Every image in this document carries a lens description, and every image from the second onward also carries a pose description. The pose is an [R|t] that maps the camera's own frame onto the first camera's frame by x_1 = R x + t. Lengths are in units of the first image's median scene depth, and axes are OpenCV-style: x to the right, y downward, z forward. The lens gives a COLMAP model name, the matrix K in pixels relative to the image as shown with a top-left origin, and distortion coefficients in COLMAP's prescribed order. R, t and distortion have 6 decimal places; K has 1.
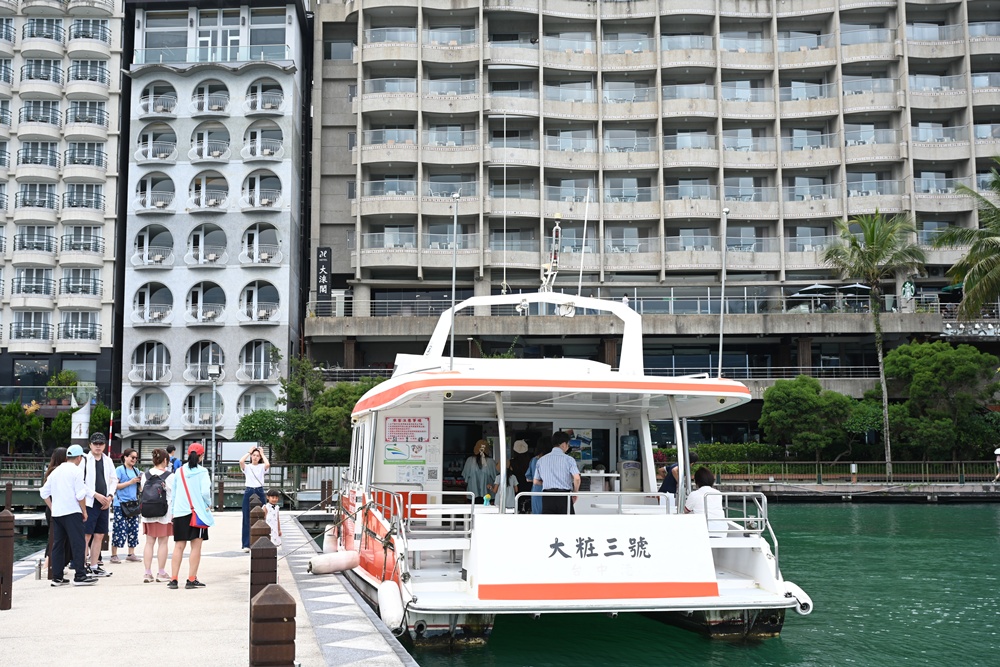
lens RADIAL K [[1115.8, 0, 499.5], [0, 1115.8, 333.1], [0, 0, 1]] dist [-0.034986, 0.000000]
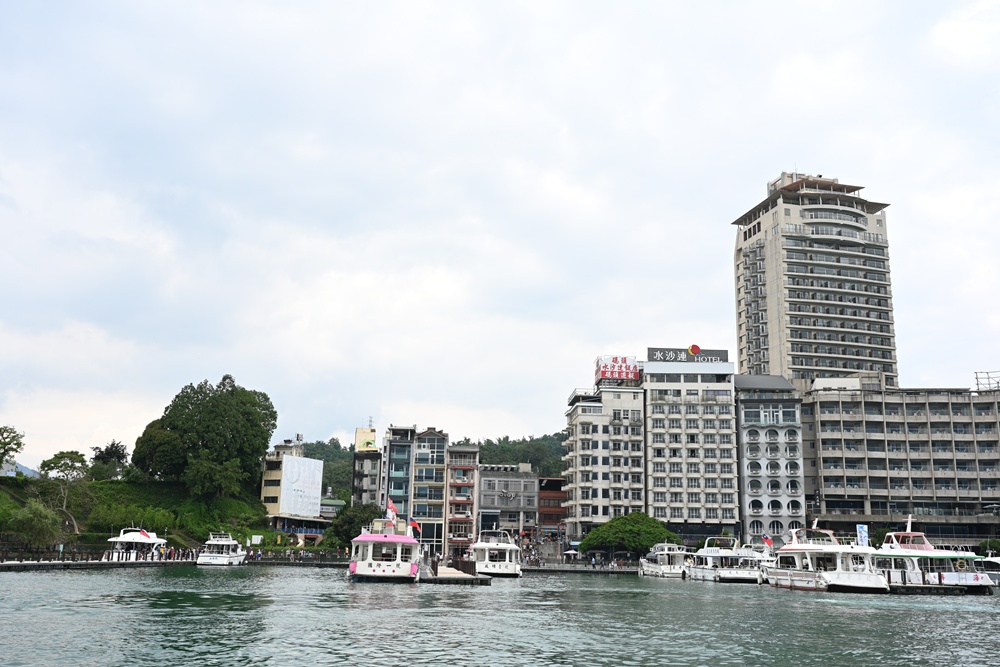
lens RADIAL K [[965.4, 0, 500.8], [0, 965.4, 333.9], [0, 0, 1]] dist [-0.003578, 0.000000]
pose [[0.989980, -0.010282, -0.140831, -0.606849], [-0.004816, 0.994306, -0.106450, -0.205487], [0.141123, 0.106061, 0.984294, -1.639453]]
